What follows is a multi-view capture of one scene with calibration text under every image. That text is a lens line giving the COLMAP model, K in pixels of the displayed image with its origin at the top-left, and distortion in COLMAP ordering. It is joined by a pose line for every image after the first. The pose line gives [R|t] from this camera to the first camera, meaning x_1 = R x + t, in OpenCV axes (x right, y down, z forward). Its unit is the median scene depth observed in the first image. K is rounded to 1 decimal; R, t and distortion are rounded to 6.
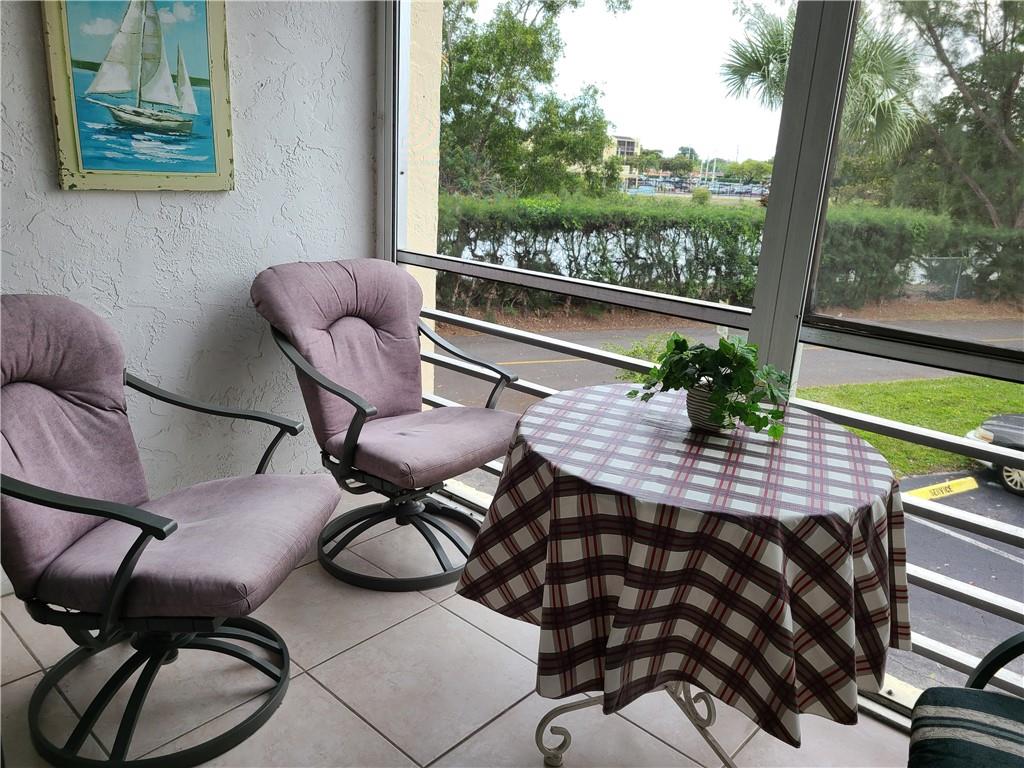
lens RADIAL K [[769.7, 0, 507.6], [0, 769.7, 369.9], [0, 0, 1]] dist [0.035517, -0.001994]
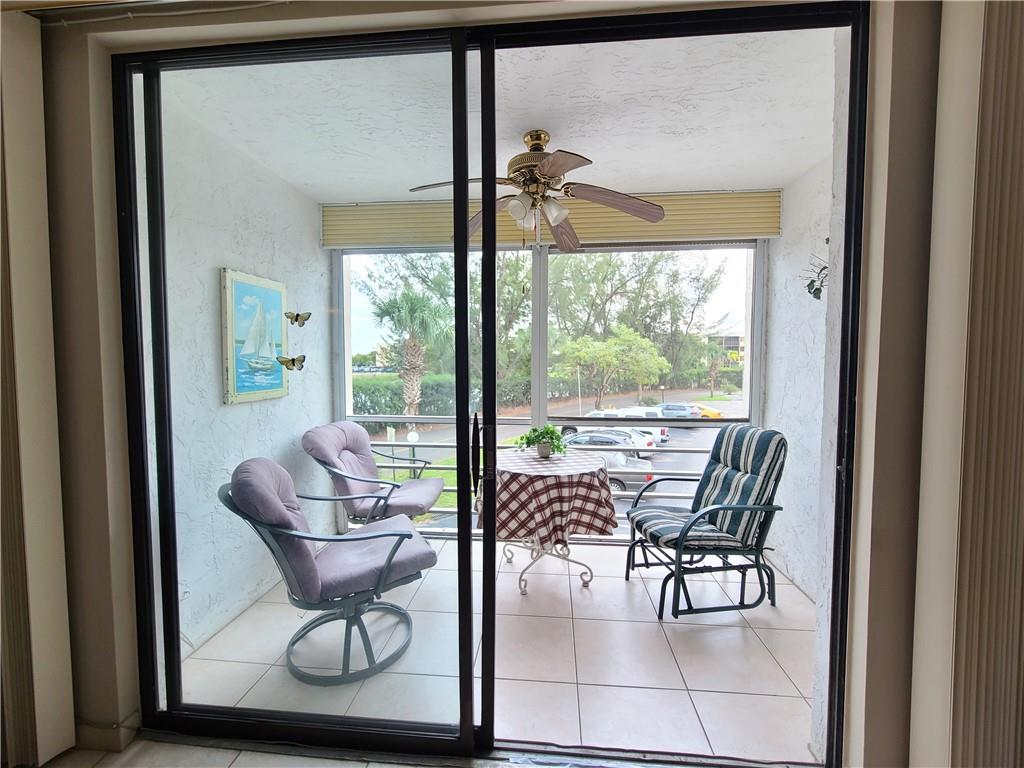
lens RADIAL K [[419.7, 0, 515.4], [0, 419.7, 378.9], [0, 0, 1]] dist [-0.001458, -0.000497]
pose [[0.788744, -0.076226, 0.609978, -0.625329], [0.197428, 0.971125, -0.133932, -0.016593], [-0.582156, 0.226065, 0.781018, -0.214120]]
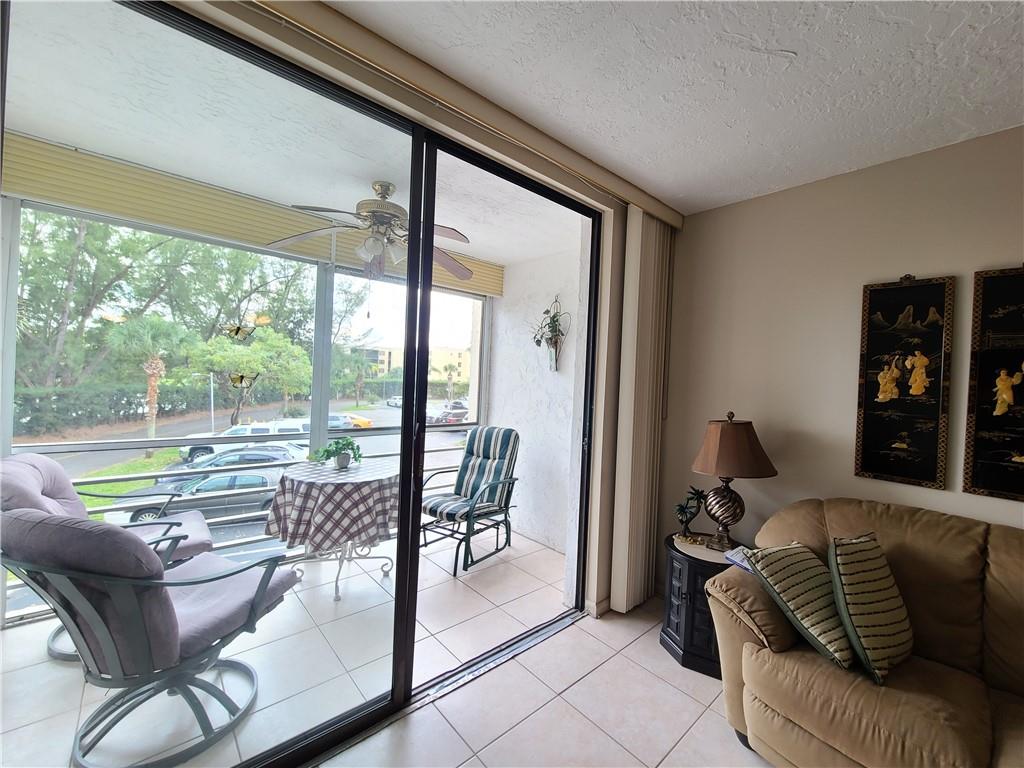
lens RADIAL K [[419.7, 0, 515.4], [0, 419.7, 378.9], [0, 0, 1]] dist [-0.001458, -0.000497]
pose [[0.093483, -0.046933, 0.994514, -1.067003], [0.221288, 0.974883, 0.025206, -0.127481], [-0.970717, 0.217718, 0.101521, 0.048231]]
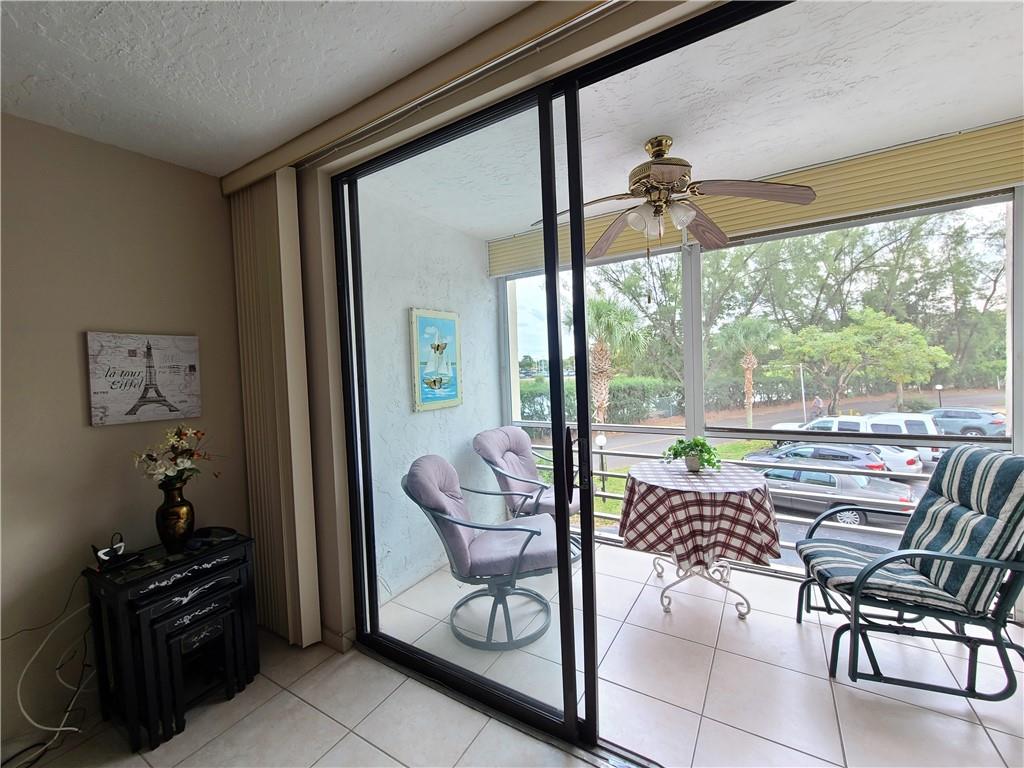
lens RADIAL K [[419.7, 0, 515.4], [0, 419.7, 378.9], [0, 0, 1]] dist [-0.001458, -0.000497]
pose [[0.976554, -0.093908, 0.193708, -0.501069], [0.136219, 0.966336, -0.218263, -0.000810], [-0.166690, 0.239532, 0.956472, -0.338221]]
